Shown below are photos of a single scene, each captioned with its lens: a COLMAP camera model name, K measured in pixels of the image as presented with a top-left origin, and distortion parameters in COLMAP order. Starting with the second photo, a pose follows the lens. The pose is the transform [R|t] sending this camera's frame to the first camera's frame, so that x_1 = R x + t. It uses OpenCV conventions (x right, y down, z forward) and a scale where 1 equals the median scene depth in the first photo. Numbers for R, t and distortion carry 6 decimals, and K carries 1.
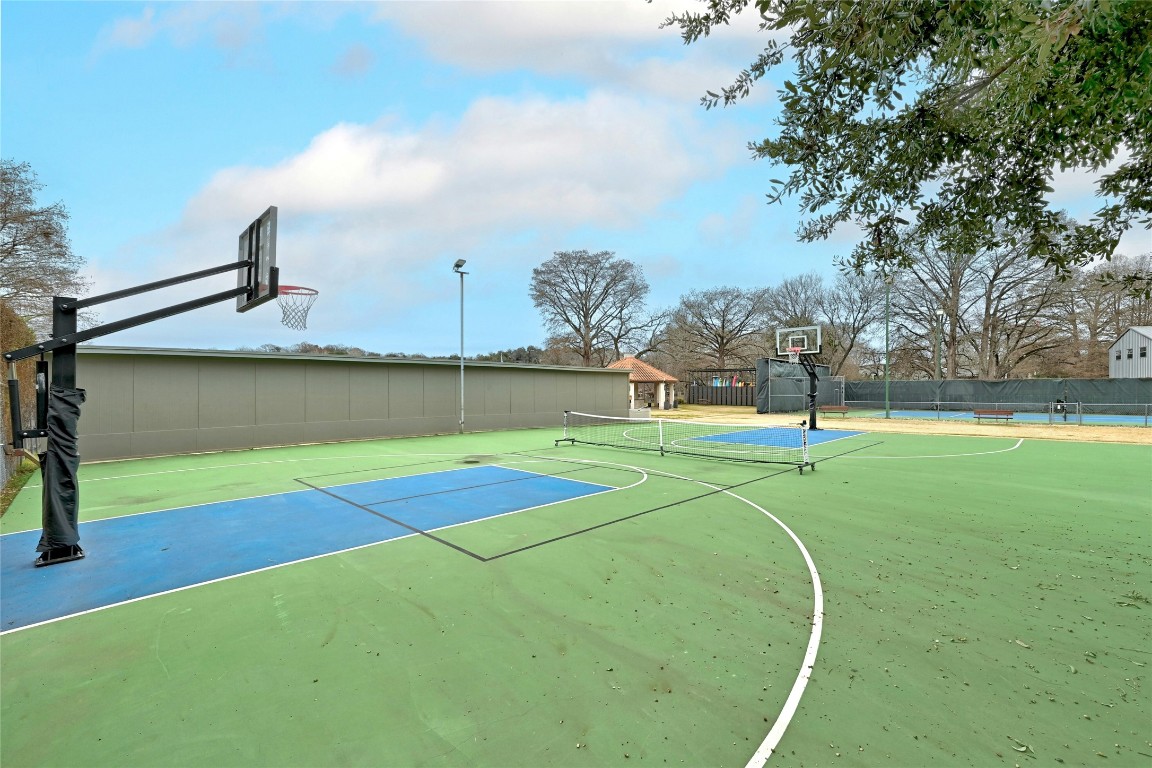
lens RADIAL K [[456.2, 0, 576.0], [0, 456.2, 384.0], [0, 0, 1]] dist [-0.000135, -0.000063]
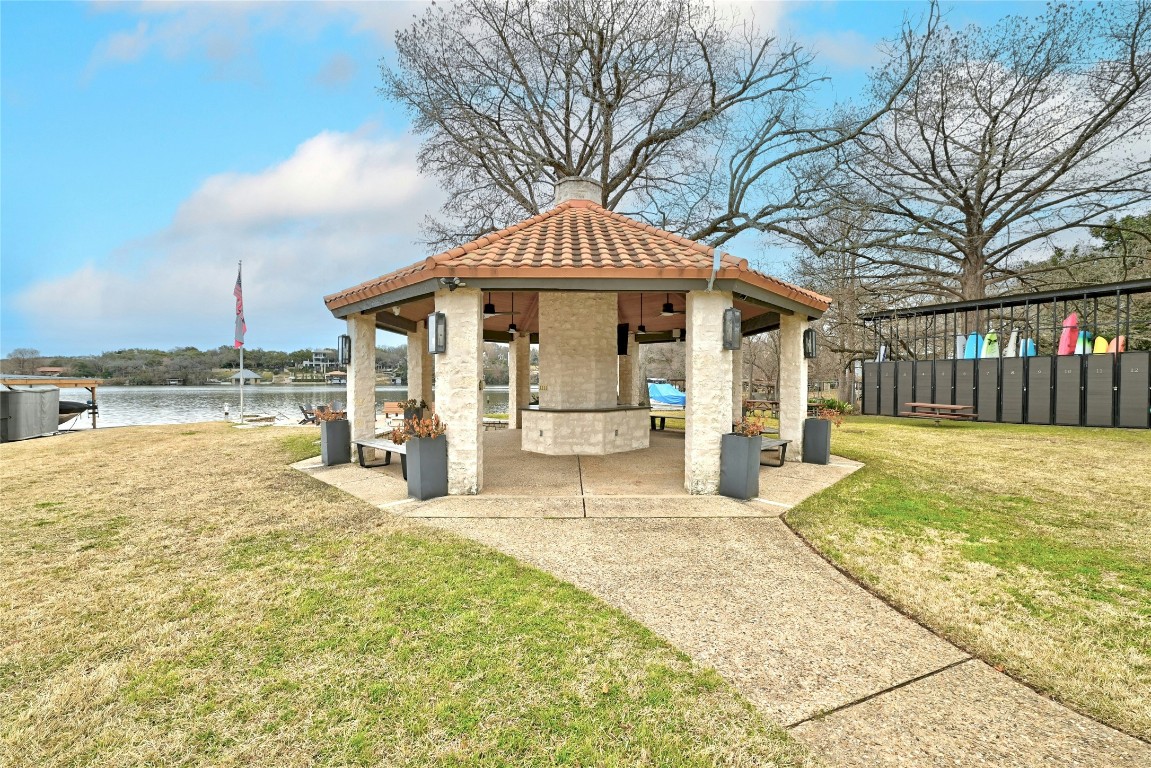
lens RADIAL K [[455.8, 0, 575.5], [0, 455.8, 384.0], [0, 0, 1]] dist [-0.000135, -0.000063]
pose [[0.962589, 0.008096, -0.270845, 0.134511], [-0.003626, 0.999849, 0.016999, 0.015917], [0.270942, -0.015381, 0.962473, 0.613305]]
